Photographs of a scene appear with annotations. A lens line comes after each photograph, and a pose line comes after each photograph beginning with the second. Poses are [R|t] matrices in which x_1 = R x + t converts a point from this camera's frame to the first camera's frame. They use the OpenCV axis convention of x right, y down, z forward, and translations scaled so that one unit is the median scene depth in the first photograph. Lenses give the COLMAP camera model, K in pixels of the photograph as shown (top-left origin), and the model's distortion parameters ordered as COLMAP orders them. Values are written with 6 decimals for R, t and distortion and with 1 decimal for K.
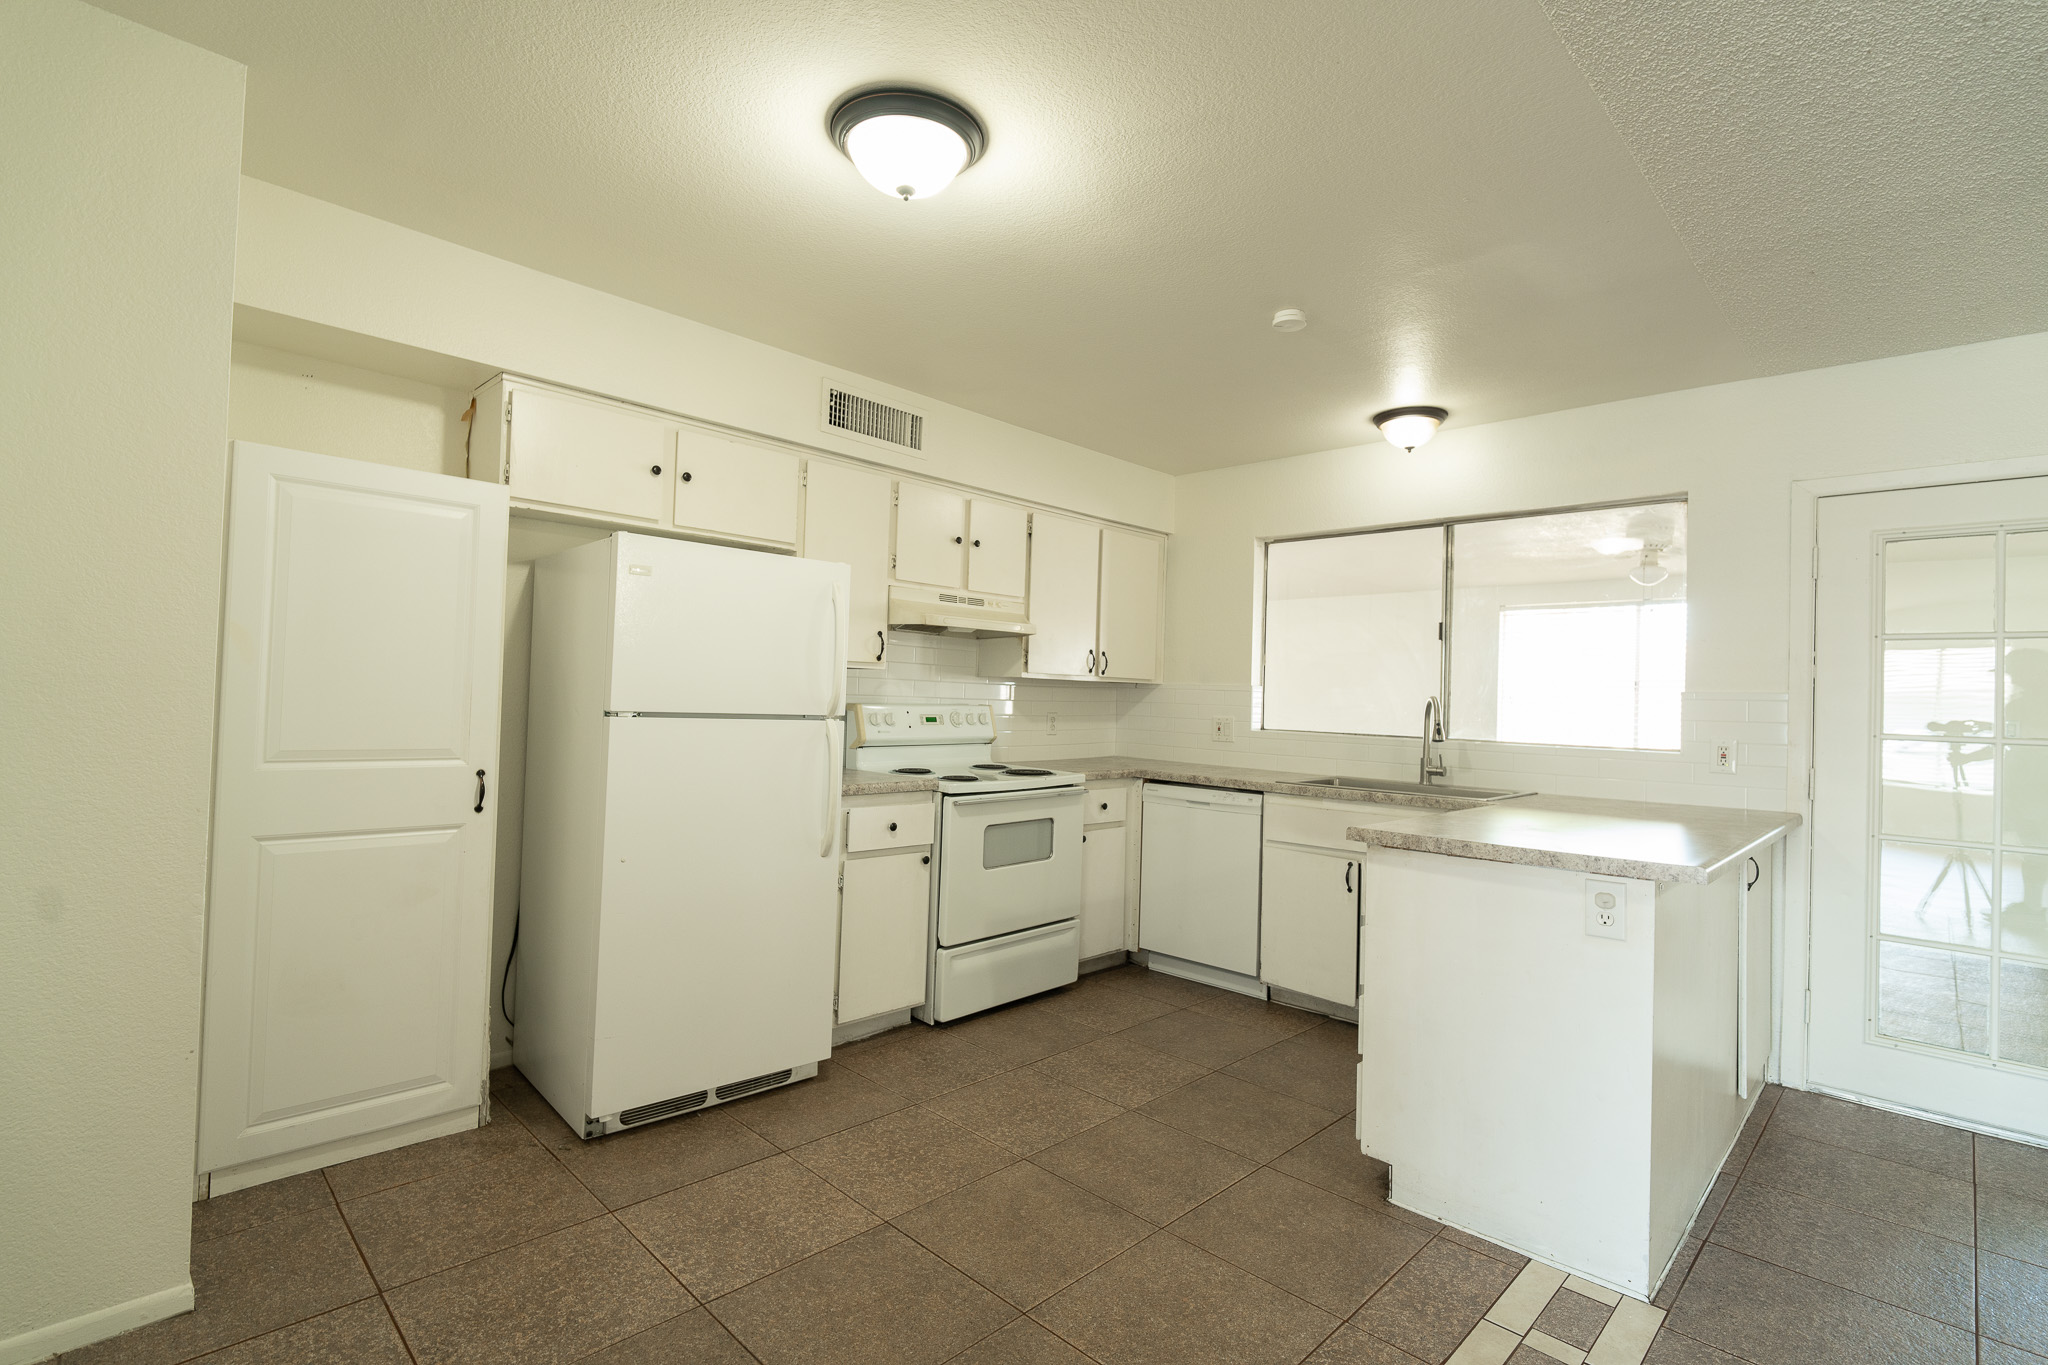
lens RADIAL K [[952.4, 0, 1024.0], [0, 952.4, 682.5], [0, 0, 1]] dist [0.002042, -0.007315]
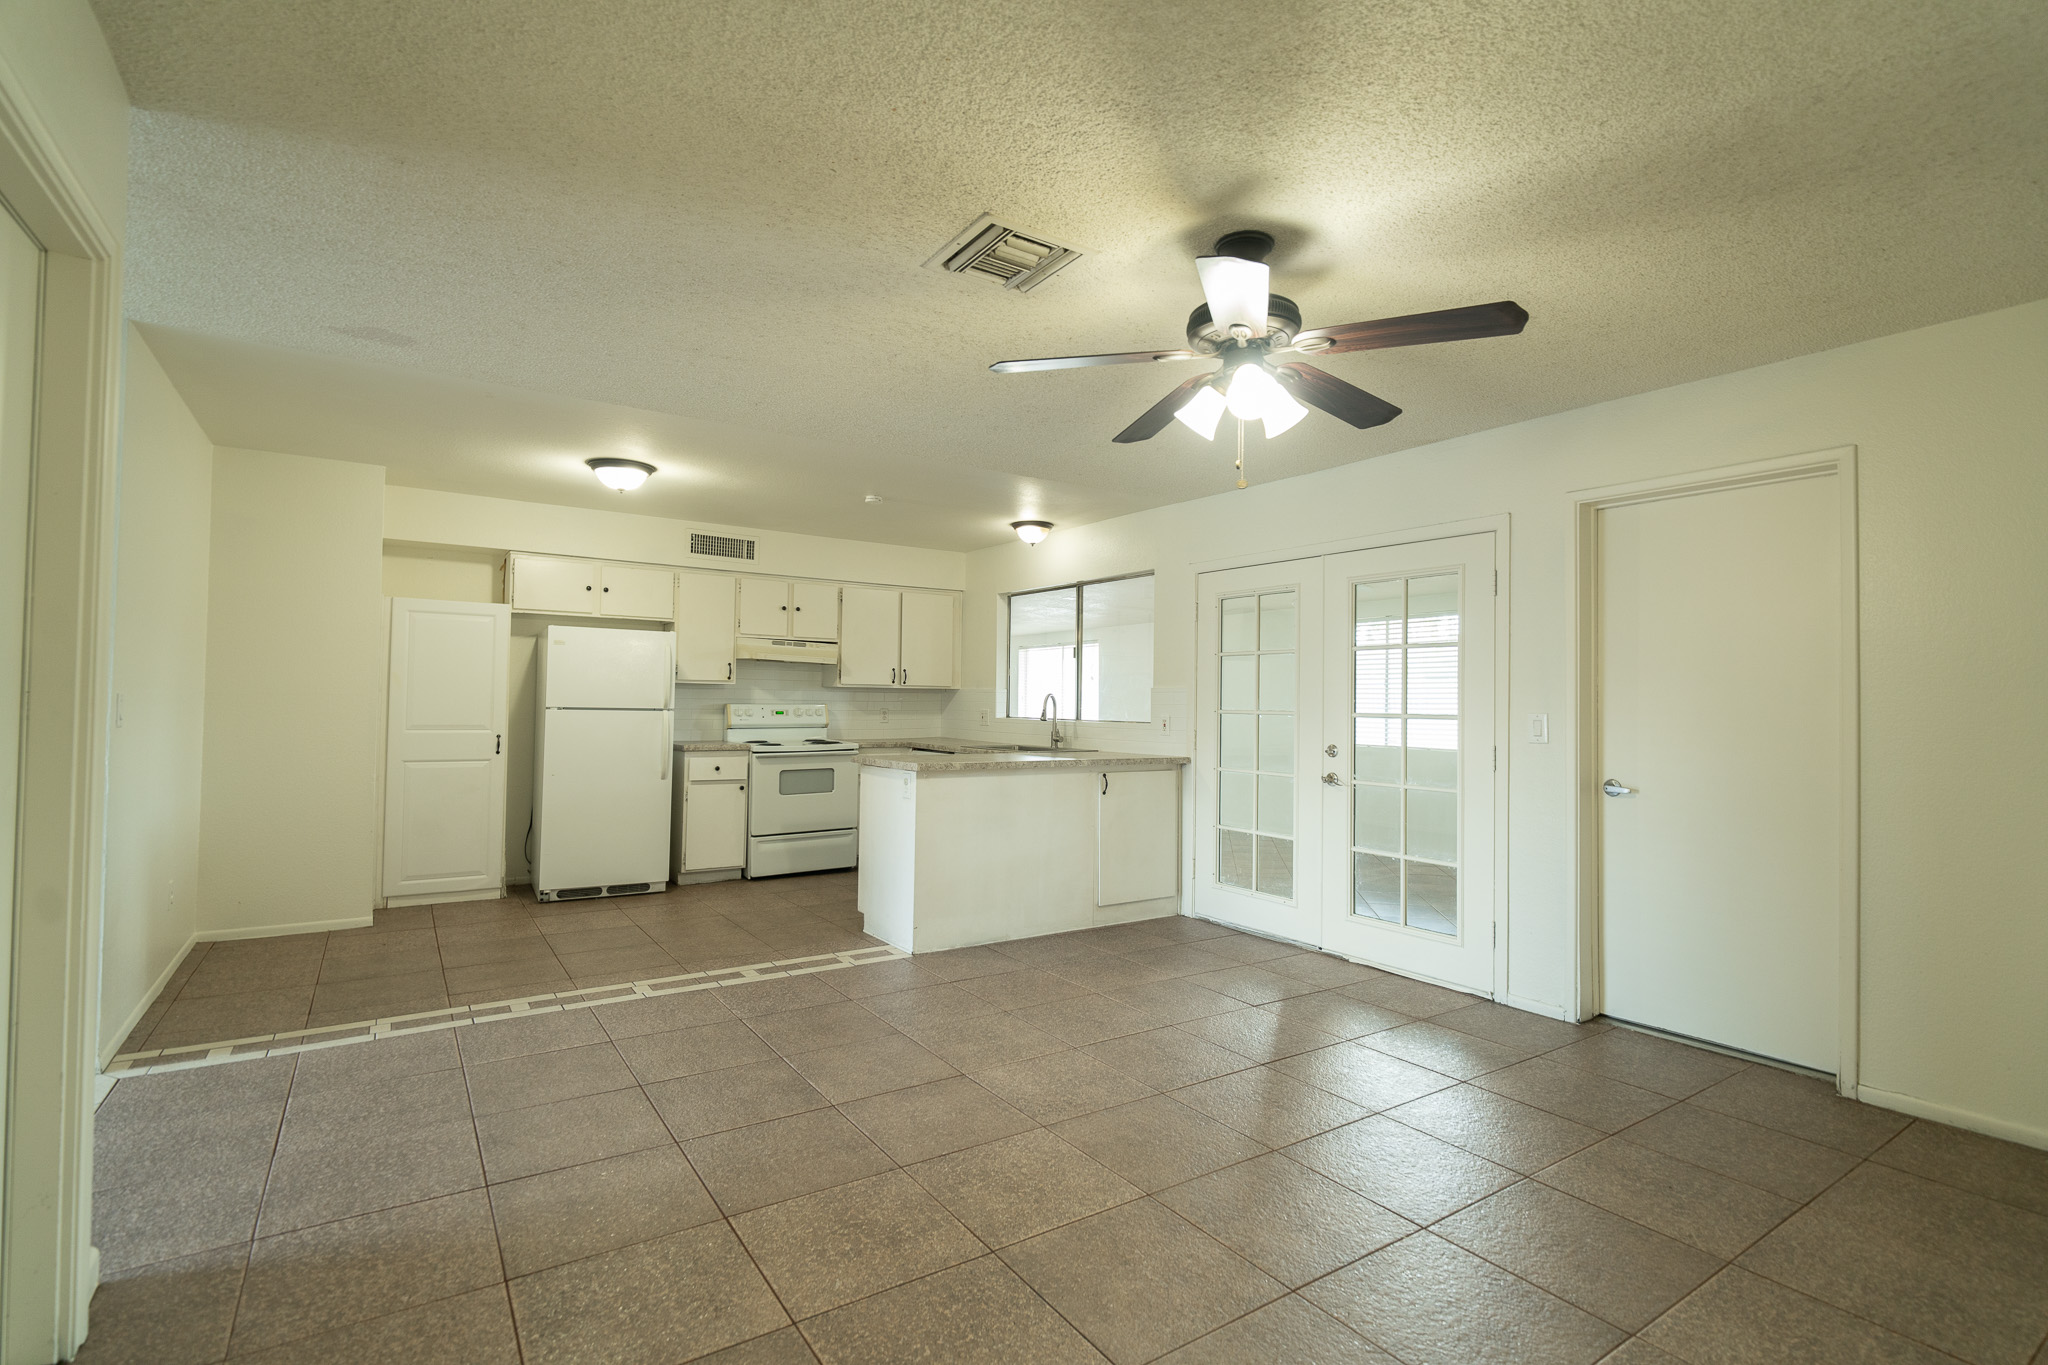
lens RADIAL K [[952.4, 0, 1024.0], [0, 952.4, 682.5], [0, 0, 1]] dist [0.002042, -0.007315]
pose [[0.980534, -0.019576, -0.195370, 0.740376], [0.018091, 0.999792, -0.009382, 0.009576], [0.195513, 0.005665, 0.980685, -0.649658]]
